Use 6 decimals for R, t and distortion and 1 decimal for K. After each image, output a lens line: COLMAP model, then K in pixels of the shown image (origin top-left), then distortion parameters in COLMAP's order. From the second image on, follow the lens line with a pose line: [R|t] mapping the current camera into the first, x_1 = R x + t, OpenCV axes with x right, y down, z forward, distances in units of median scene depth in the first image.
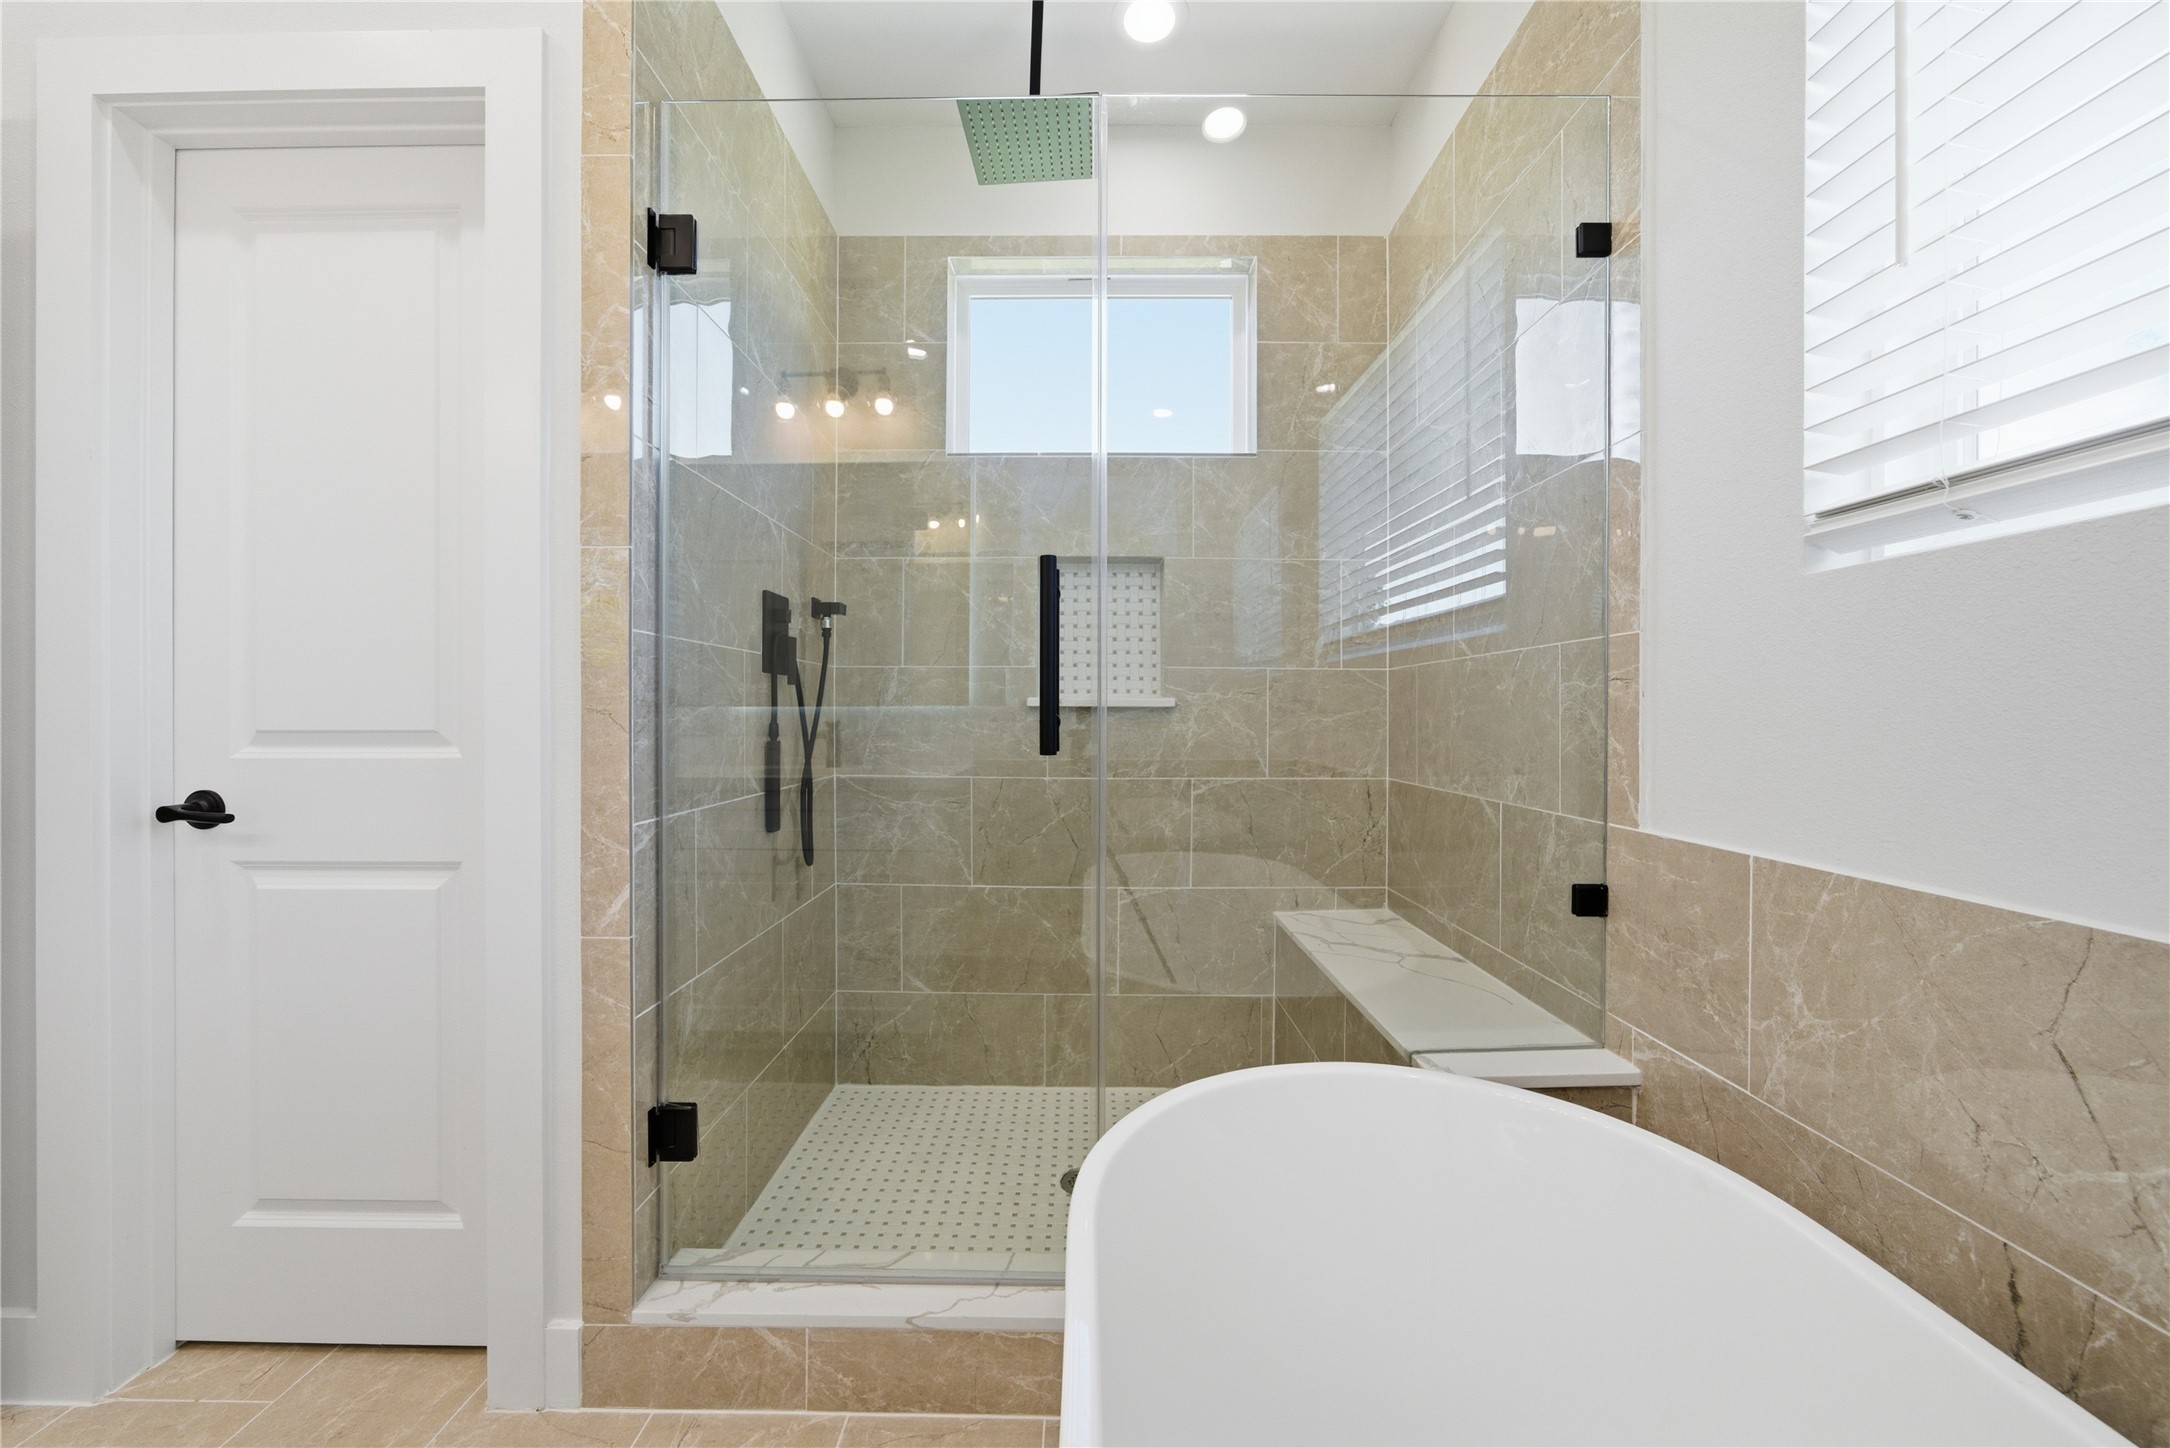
lens RADIAL K [[785.4, 0, 1088.3], [0, 785.4, 719.1], [0, 0, 1]] dist [-0.002339, 0.000167]
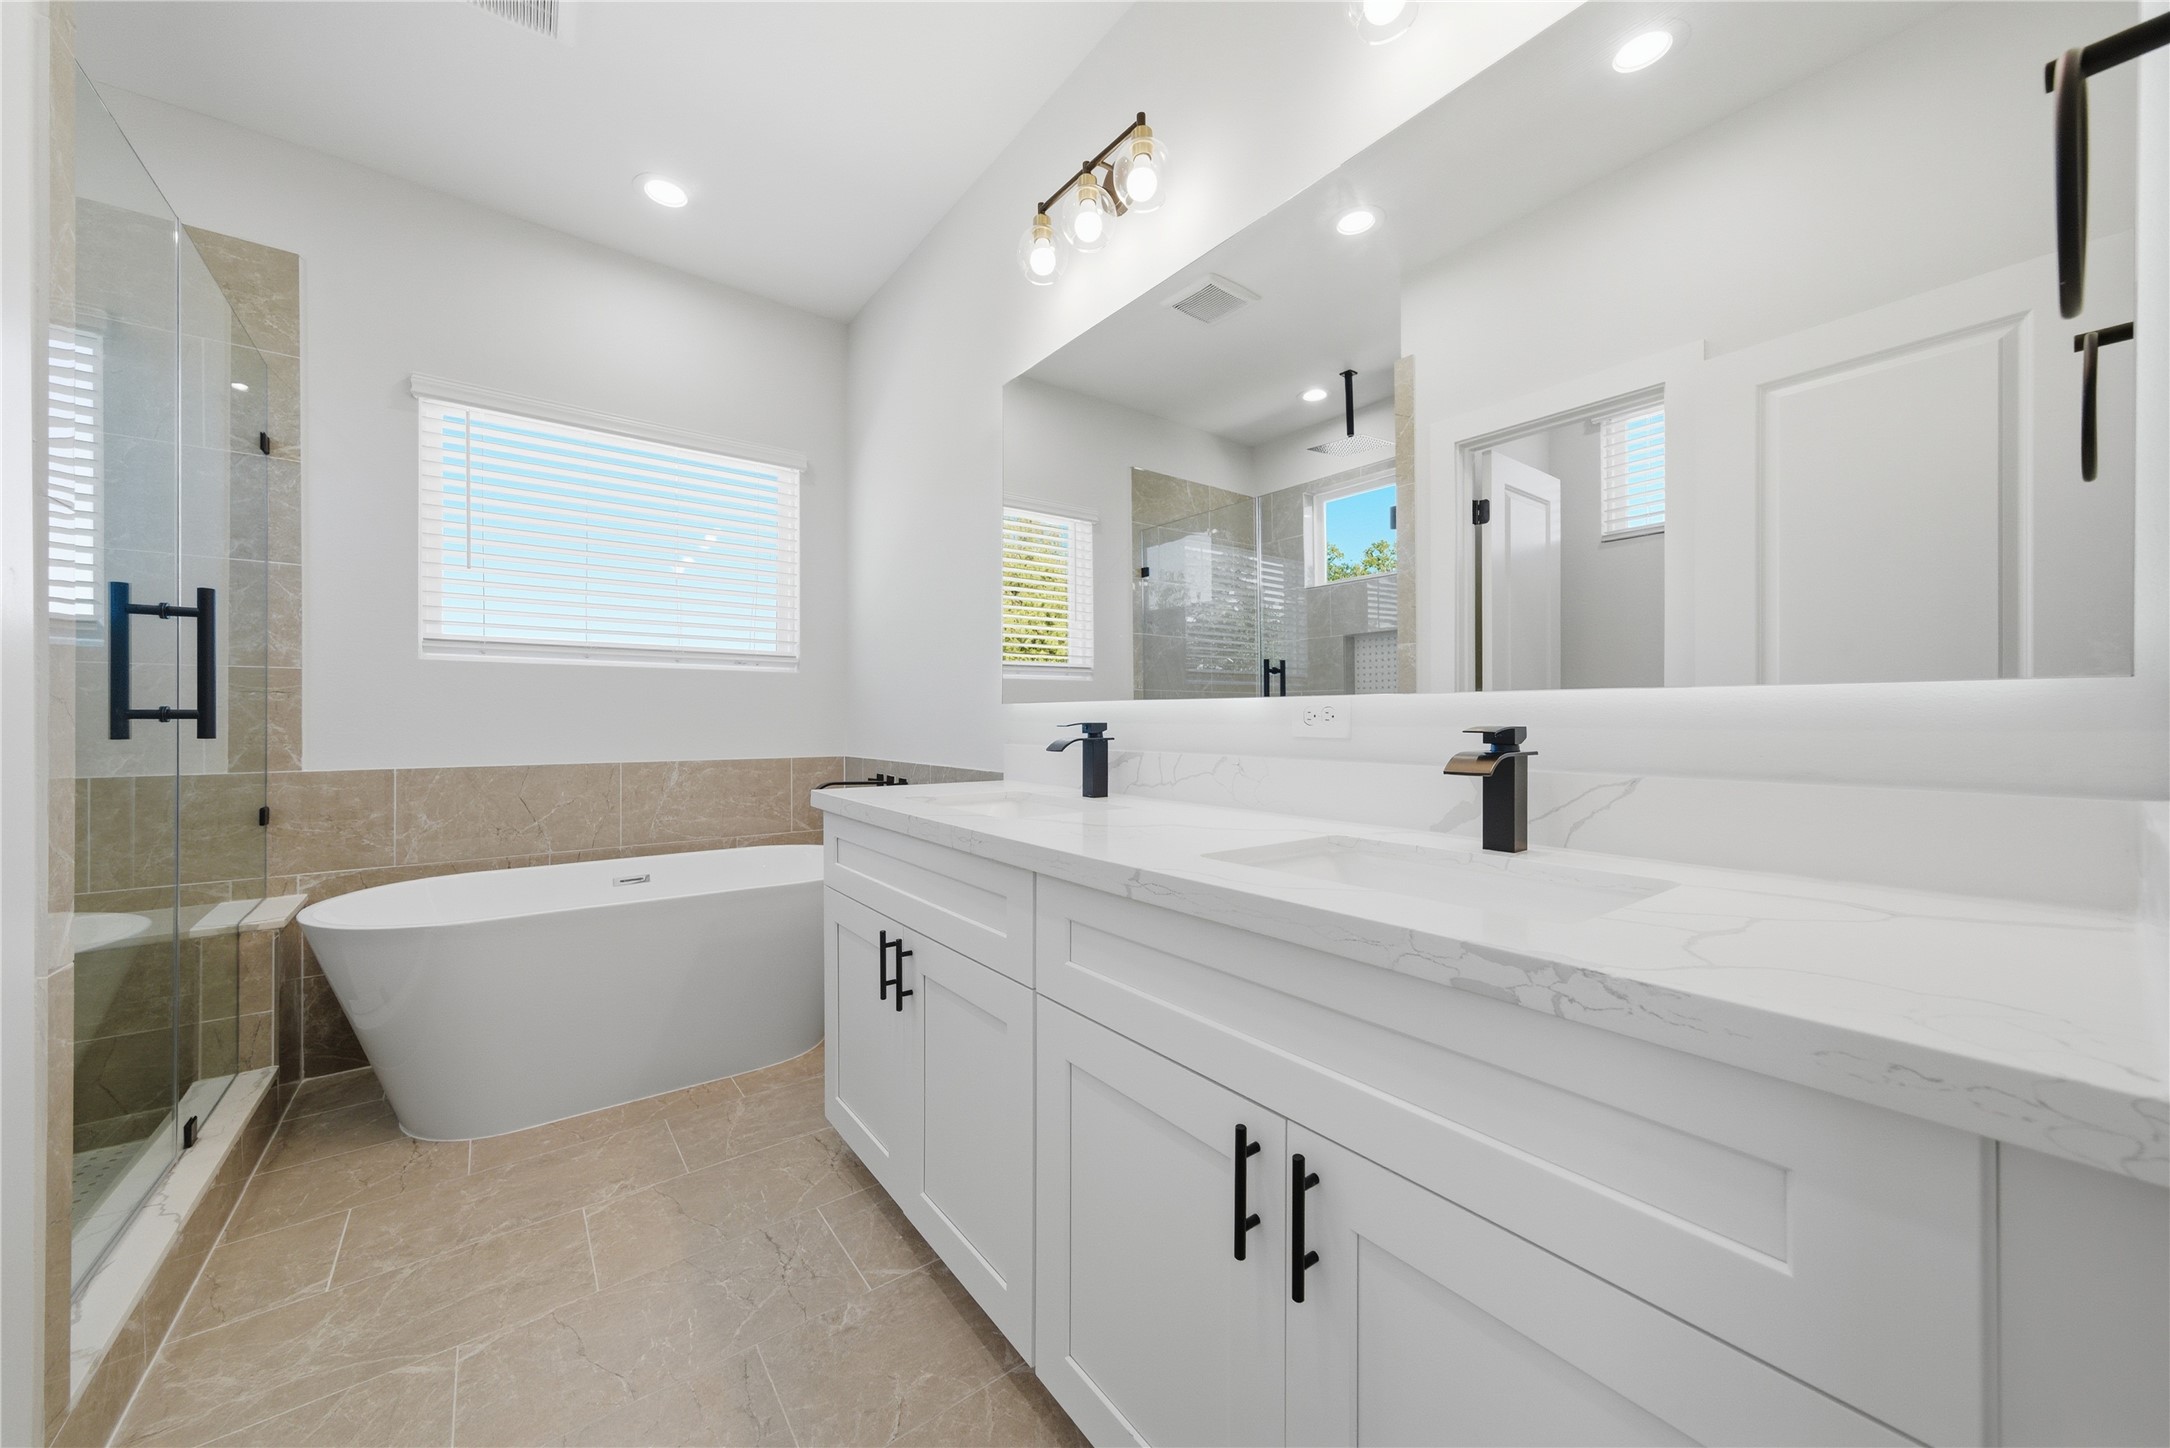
lens RADIAL K [[763.6, 0, 1071.3], [0, 763.6, 718.1], [0, 0, 1]] dist [0.001695, 0.000383]
pose [[-0.612257, 0.002556, 0.790654, -2.029711], [0.004035, 0.999992, -0.000109, 0.019618], [-0.790648, 0.003124, -0.612263, 0.683194]]
